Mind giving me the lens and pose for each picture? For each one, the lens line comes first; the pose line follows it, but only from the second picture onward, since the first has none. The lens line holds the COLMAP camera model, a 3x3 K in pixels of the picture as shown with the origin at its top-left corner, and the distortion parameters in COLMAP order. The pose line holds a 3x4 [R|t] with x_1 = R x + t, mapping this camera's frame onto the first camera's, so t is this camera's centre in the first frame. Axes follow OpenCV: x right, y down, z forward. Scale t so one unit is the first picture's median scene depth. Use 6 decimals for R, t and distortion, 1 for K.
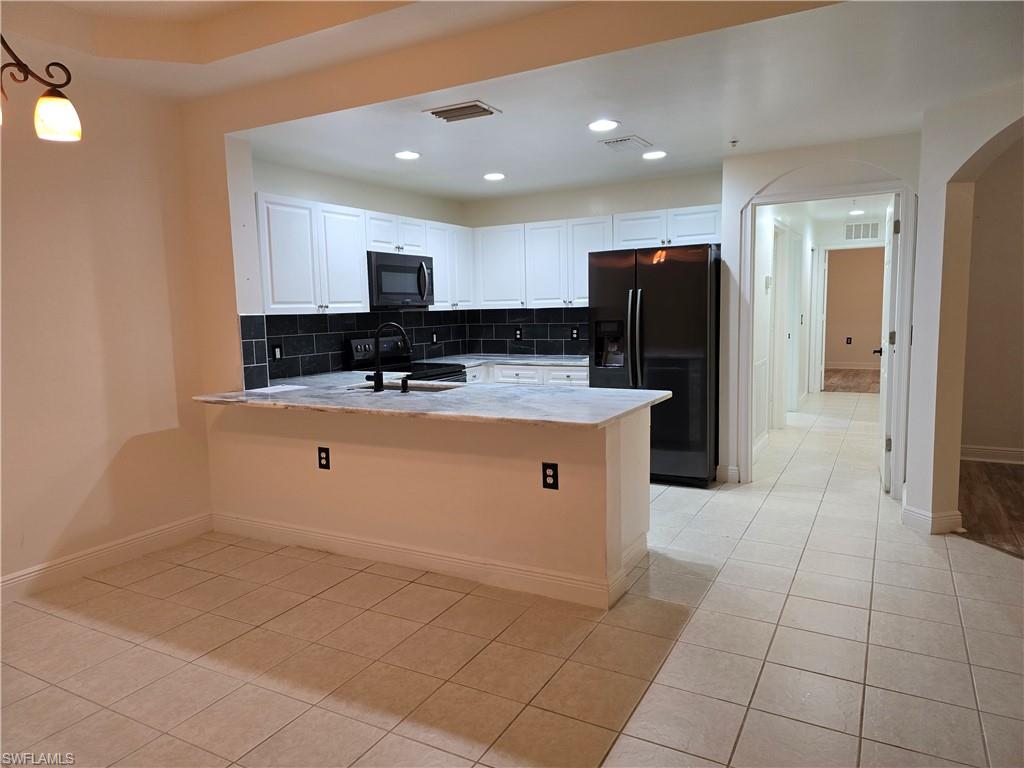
lens RADIAL K [[686.1, 0, 502.4], [0, 686.1, 382.7], [0, 0, 1]] dist [0.055958, -0.044062]
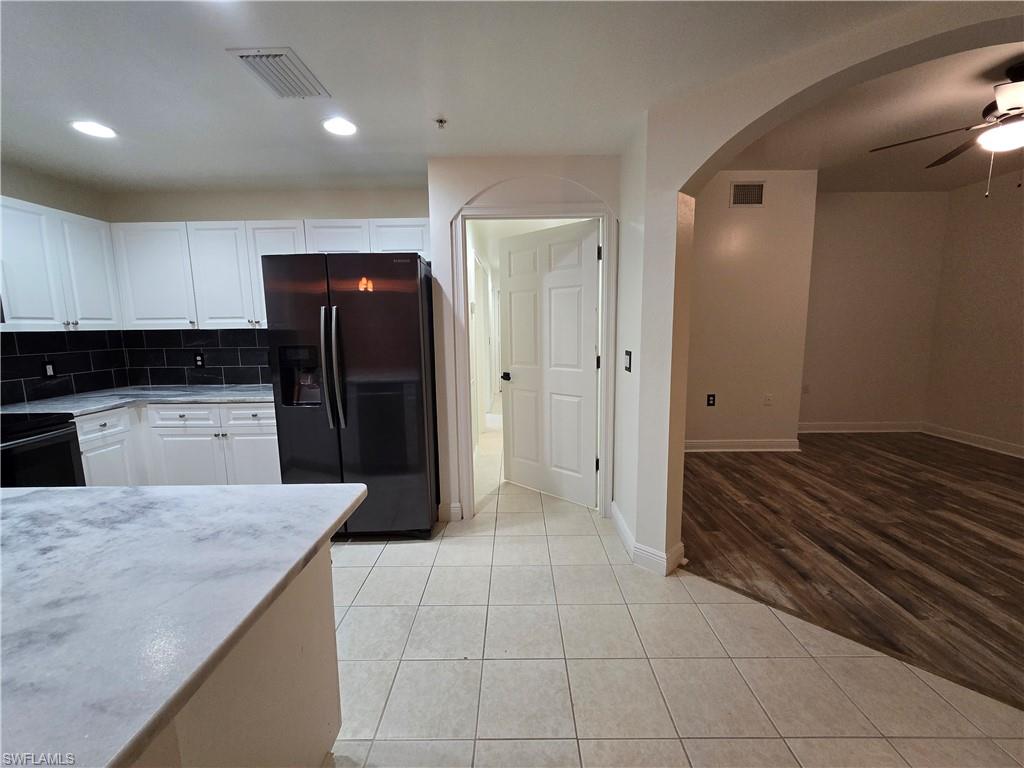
lens RADIAL K [[422.3, 0, 515.0], [0, 422.3, 379.1], [0, 0, 1]] dist [-0.002245, 0.000500]
pose [[0.872927, -0.050165, 0.485265, 0.151413], [0.045891, 0.998732, 0.020692, -0.057272], [-0.485688, 0.004207, 0.874122, 0.513318]]
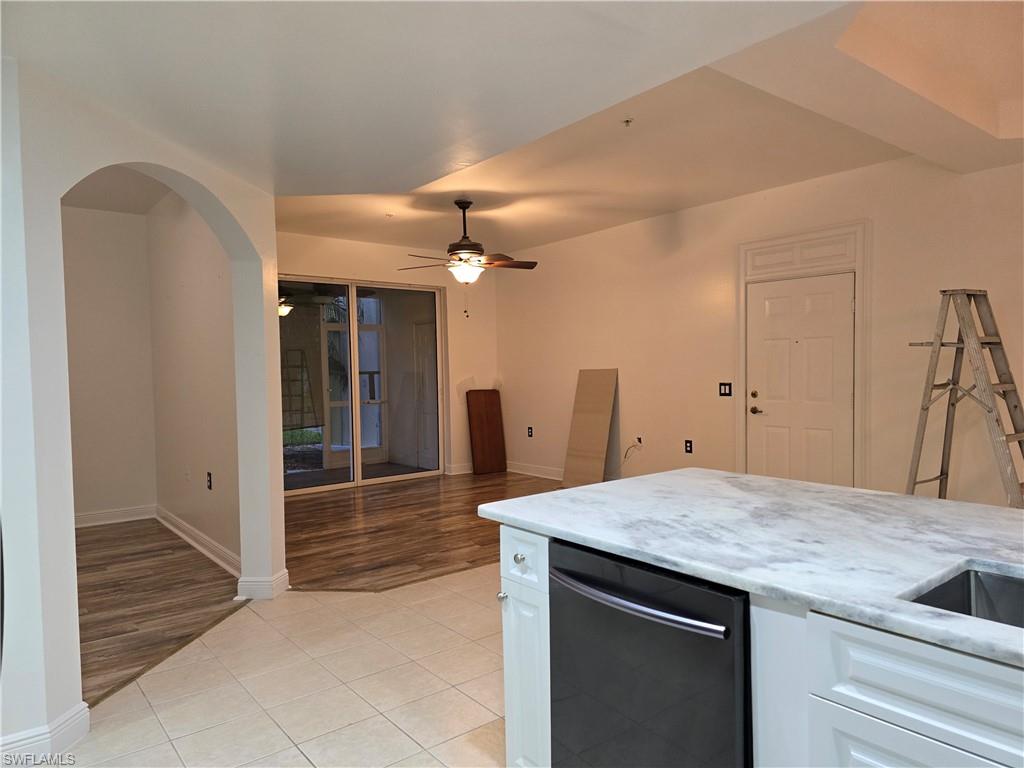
lens RADIAL K [[686.1, 0, 513.0], [0, 686.1, 384.5], [0, 0, 1]] dist [0.055958, -0.044062]
pose [[-0.924525, 0.031138, 0.379846, -0.011118], [0.081639, 0.989702, 0.117576, -0.127598], [-0.372274, 0.139712, -0.917547, 1.205693]]
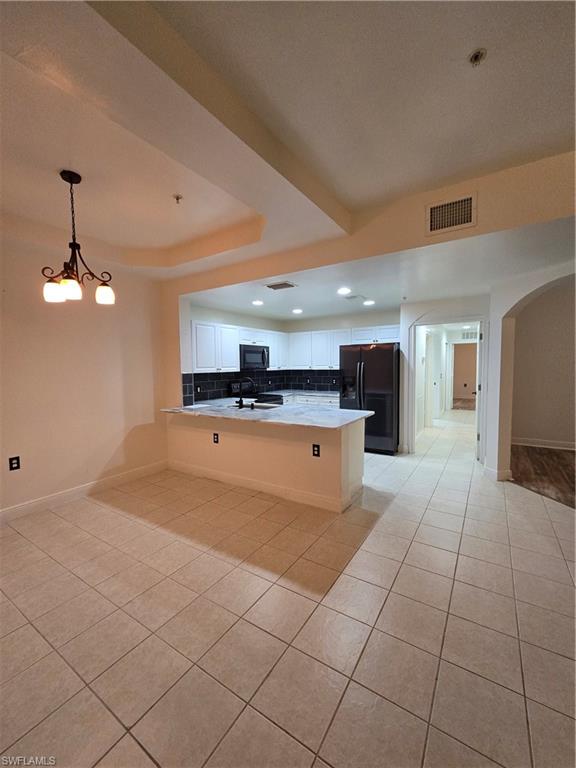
lens RADIAL K [[316.7, 0, 288.4], [0, 316.7, 384.6], [0, 0, 1]] dist [-0.002245, 0.000500]
pose [[0.998165, 0.015285, -0.058592, 0.026743], [-0.017999, 0.998775, -0.046084, -0.017149], [0.057816, 0.047054, 0.997218, -0.012274]]
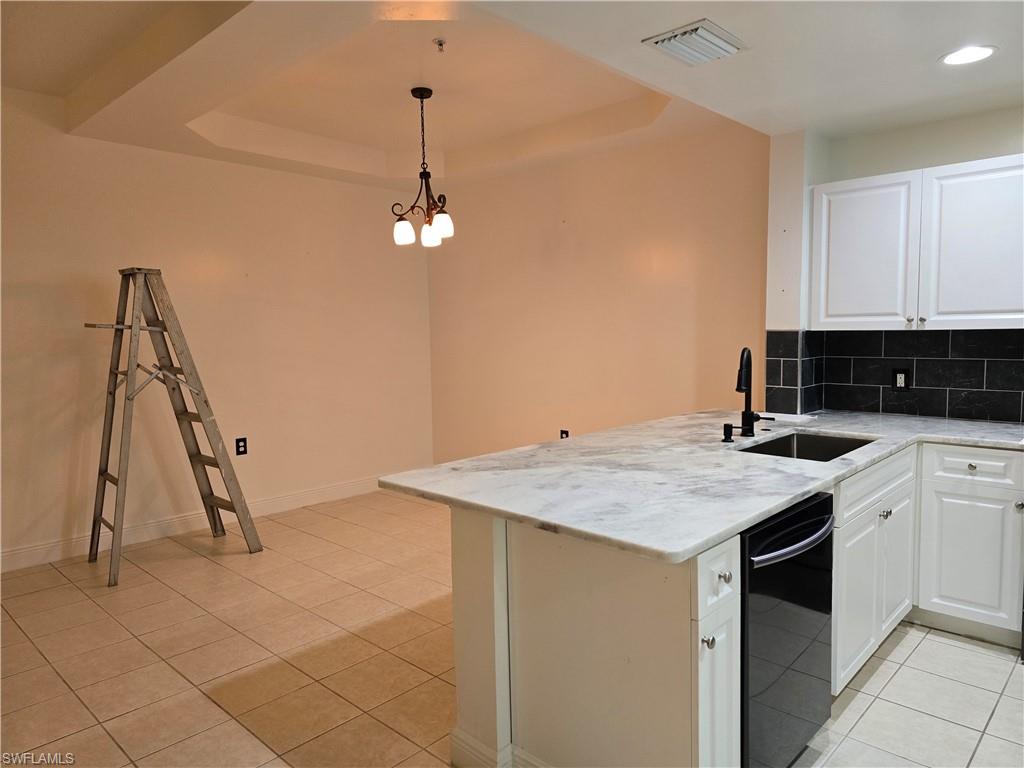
lens RADIAL K [[686.1, 0, 516.8], [0, 686.1, 379.2], [0, 0, 1]] dist [0.055958, -0.044062]
pose [[-0.248200, 0.092492, -0.964283, 0.535766], [-0.086842, 0.989299, 0.117244, -0.101153], [0.964808, 0.112840, -0.237512, 0.810596]]
